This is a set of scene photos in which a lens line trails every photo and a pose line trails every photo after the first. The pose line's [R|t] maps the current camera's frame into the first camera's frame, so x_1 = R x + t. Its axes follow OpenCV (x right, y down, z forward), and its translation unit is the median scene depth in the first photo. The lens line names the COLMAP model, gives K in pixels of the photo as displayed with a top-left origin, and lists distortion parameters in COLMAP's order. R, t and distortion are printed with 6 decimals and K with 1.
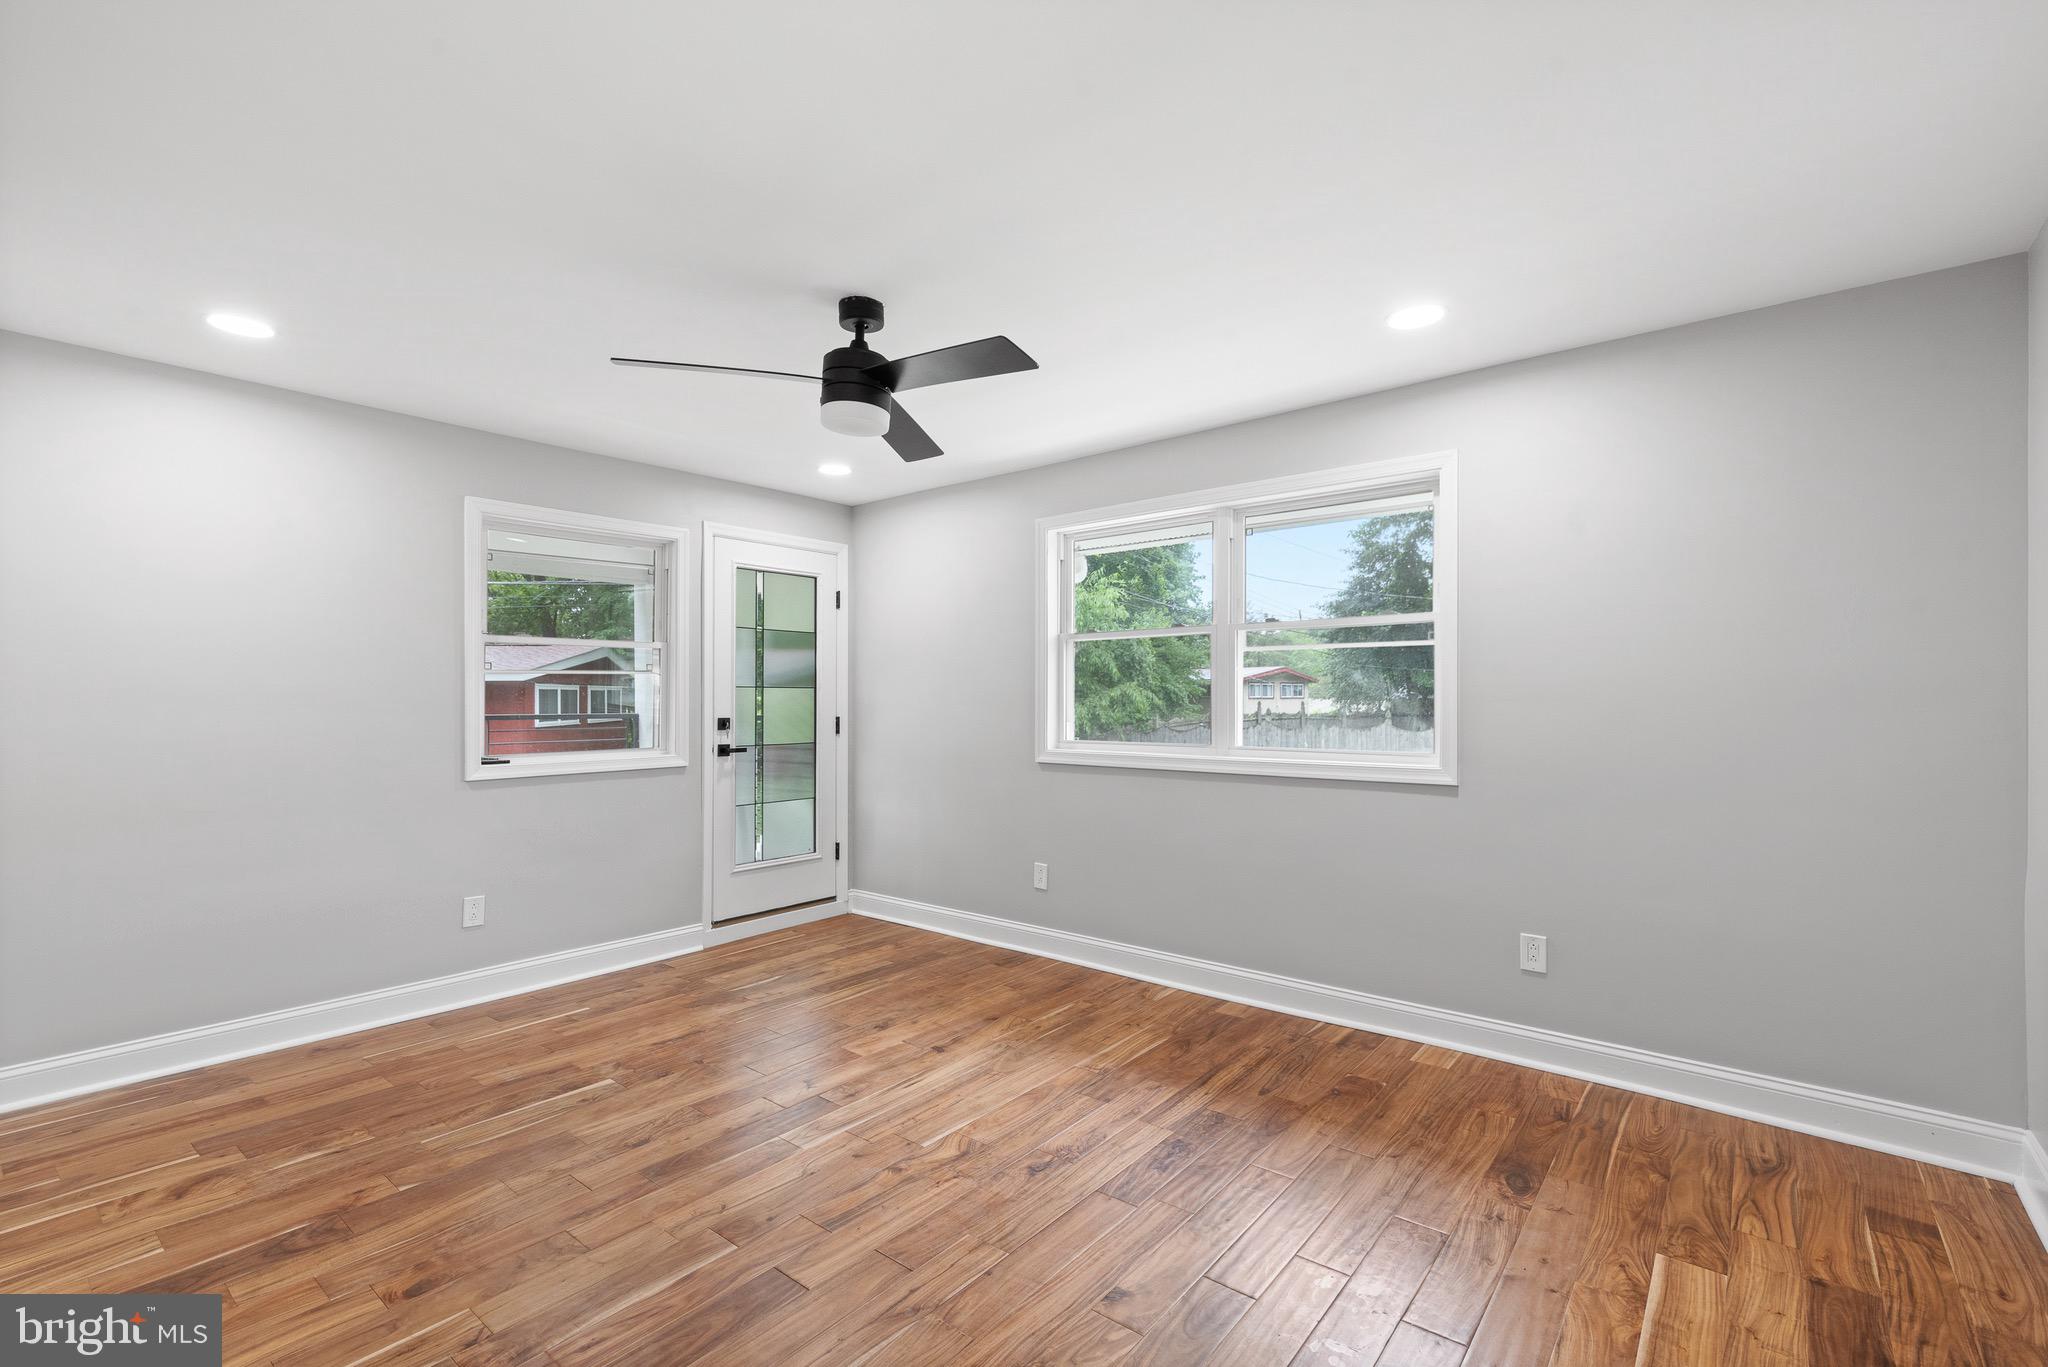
lens RADIAL K [[888.3, 0, 1020.1], [0, 888.3, 702.1], [0, 0, 1]] dist [0.000180, -0.000543]
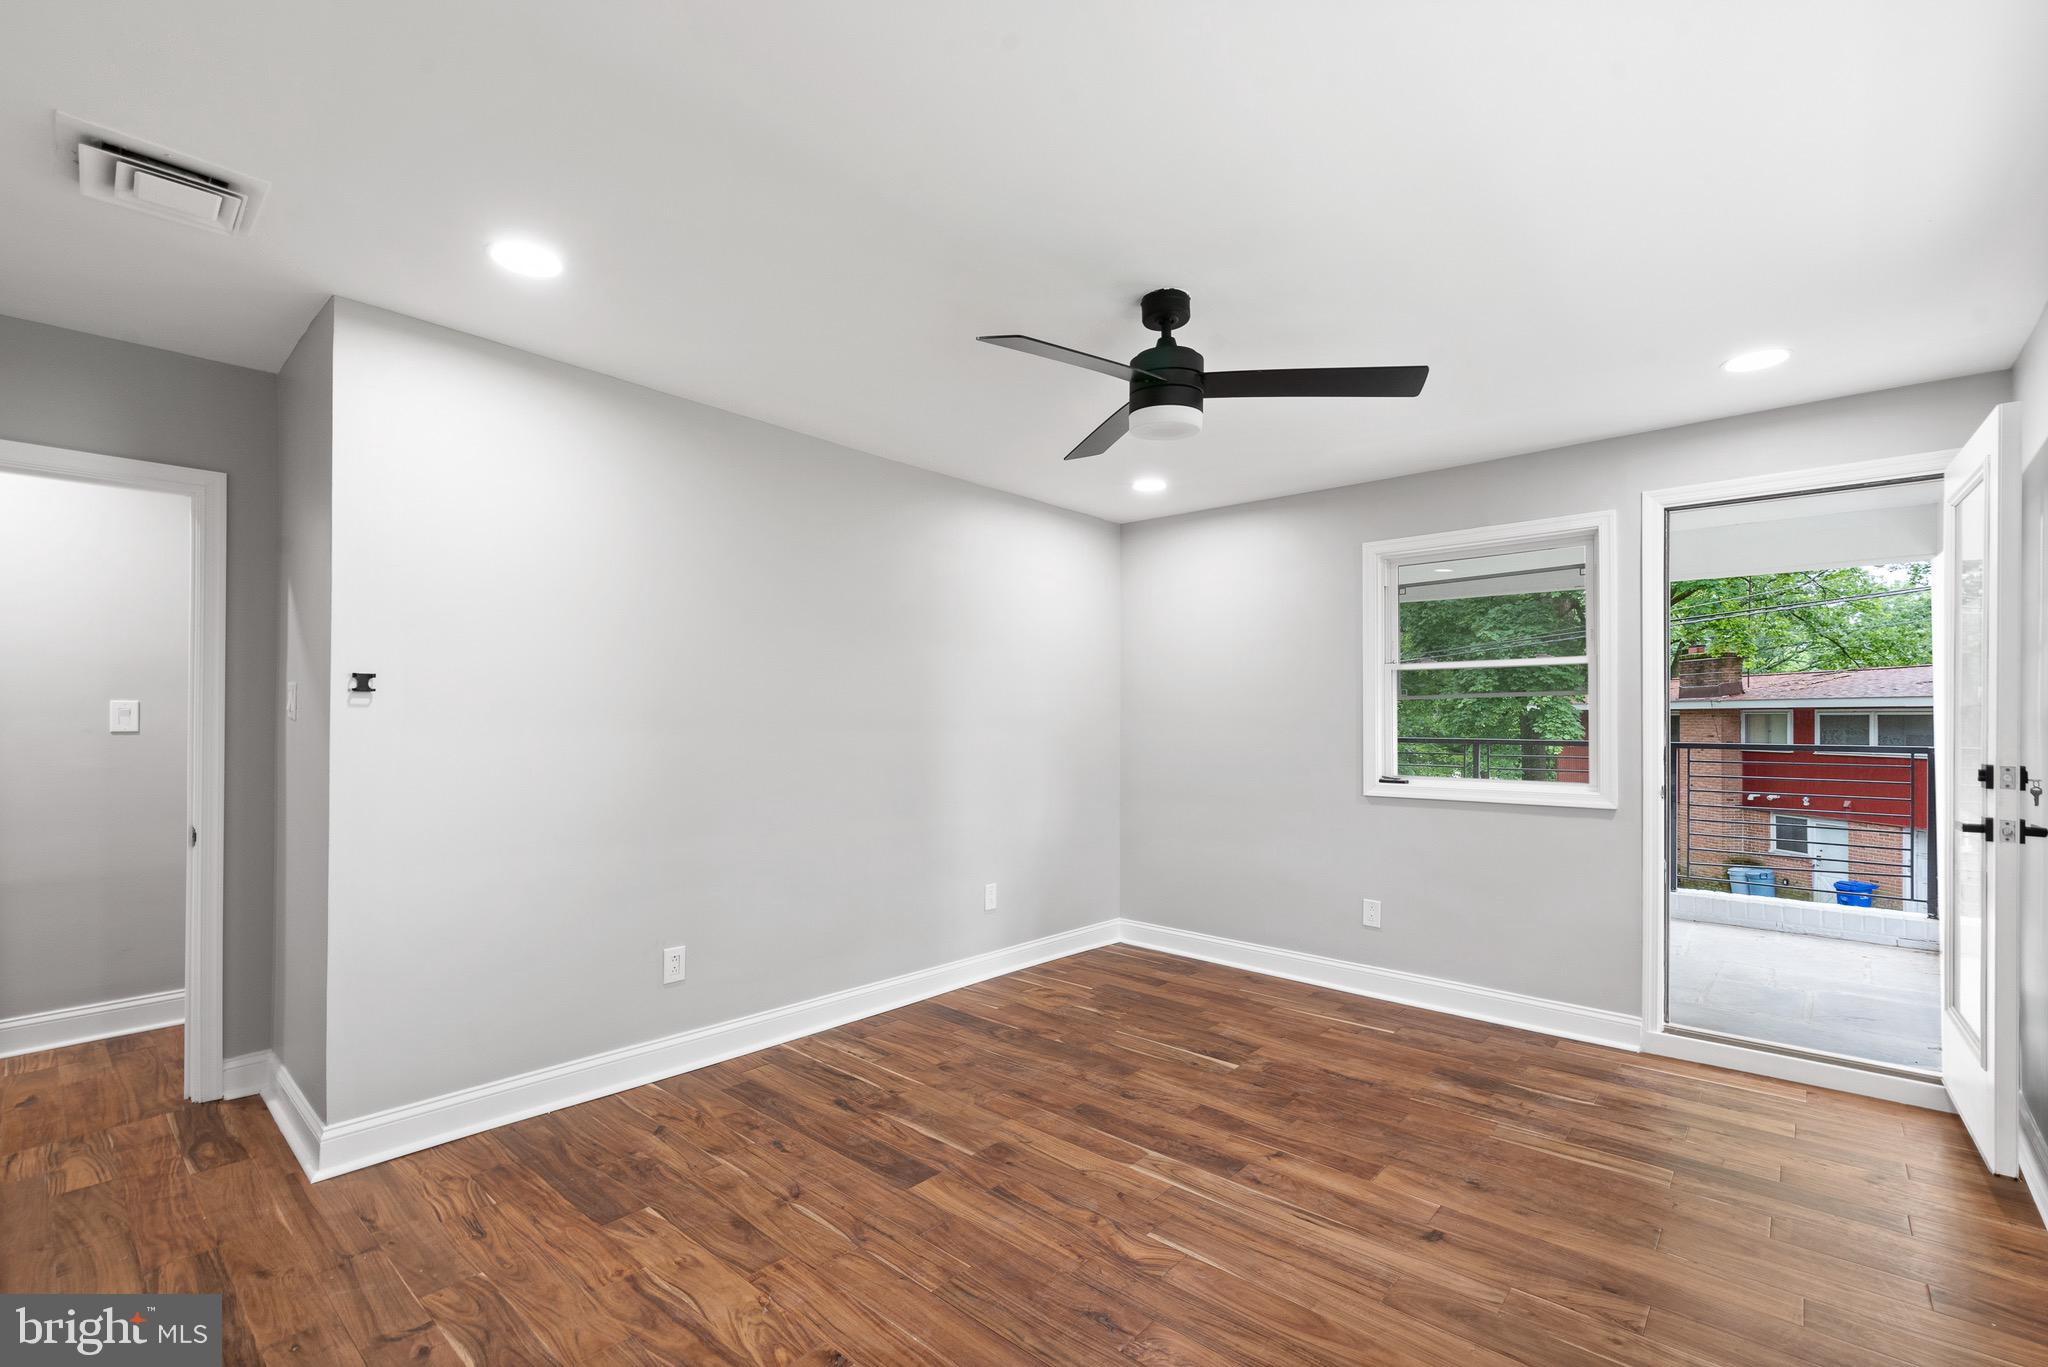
lens RADIAL K [[875.5, 0, 1021.3], [0, 875.5, 720.8], [0, 0, 1]] dist [-0.002750, -0.000317]
pose [[-0.025679, -0.001144, -0.999670, 0.620569], [-0.009303, 0.999956, -0.000905, -0.001081], [0.999627, 0.009277, -0.025688, 0.738102]]
